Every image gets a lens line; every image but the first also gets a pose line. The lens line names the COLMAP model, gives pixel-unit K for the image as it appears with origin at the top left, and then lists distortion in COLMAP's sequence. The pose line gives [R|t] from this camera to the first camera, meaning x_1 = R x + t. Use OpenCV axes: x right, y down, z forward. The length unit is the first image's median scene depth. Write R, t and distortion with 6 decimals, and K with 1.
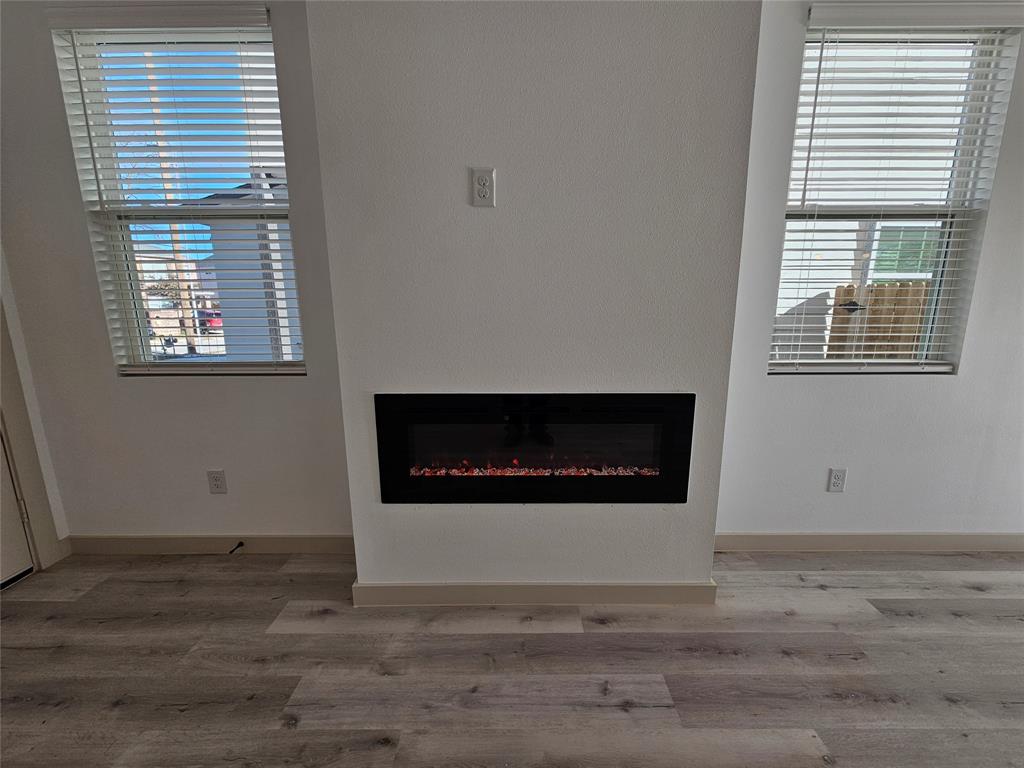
lens RADIAL K [[416.9, 0, 517.8], [0, 416.9, 381.1], [0, 0, 1]] dist [-0.001450, 0.000118]
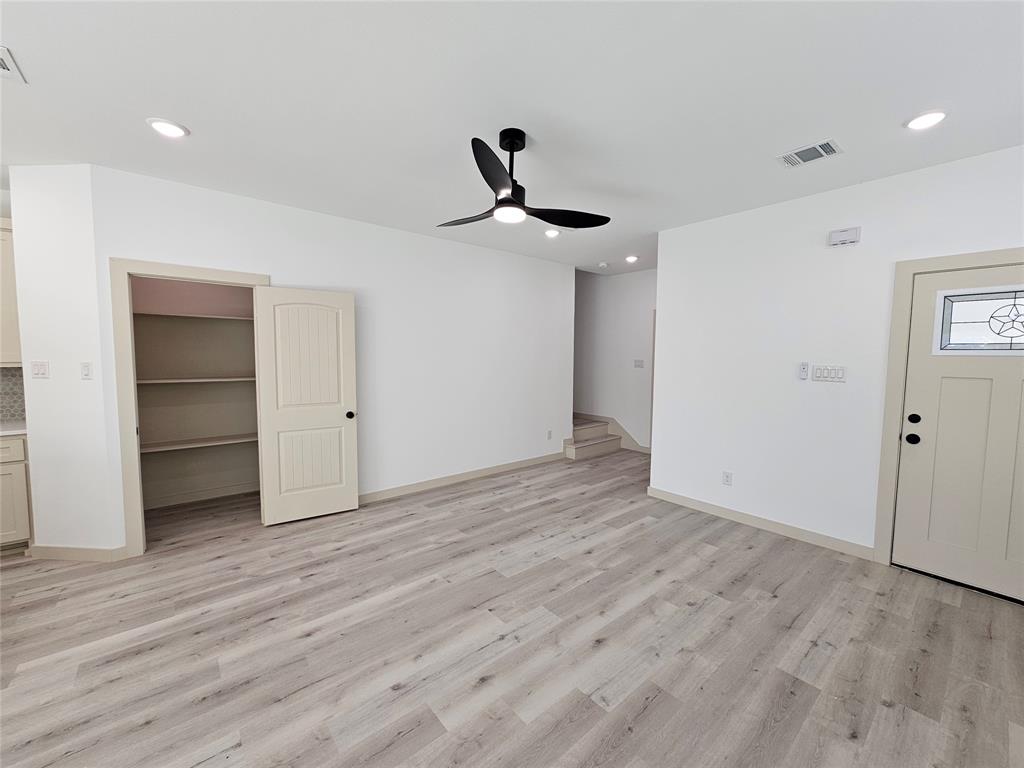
lens RADIAL K [[416.9, 0, 517.8], [0, 416.9, 381.1], [0, 0, 1]] dist [-0.001450, 0.000118]
pose [[-0.760416, 0.037541, -0.648350, 0.911316], [-0.131007, 0.968937, 0.209756, -0.275492], [0.636085, 0.244440, -0.731878, 0.669879]]
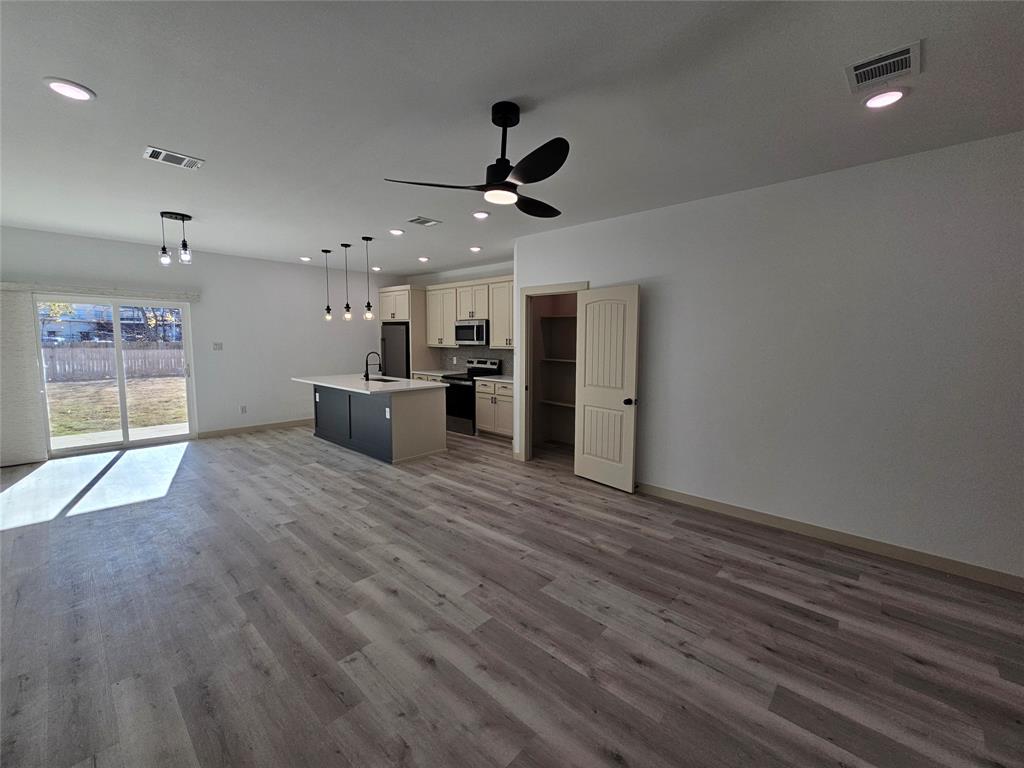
lens RADIAL K [[419.3, 0, 518.9], [0, 419.3, 378.9], [0, 0, 1]] dist [0.000007, 0.000201]
pose [[-0.741602, -0.068189, 0.667365, -0.879560], [0.121421, 0.964745, 0.233502, -0.264647], [-0.659760, 0.254198, -0.707178, 0.557118]]
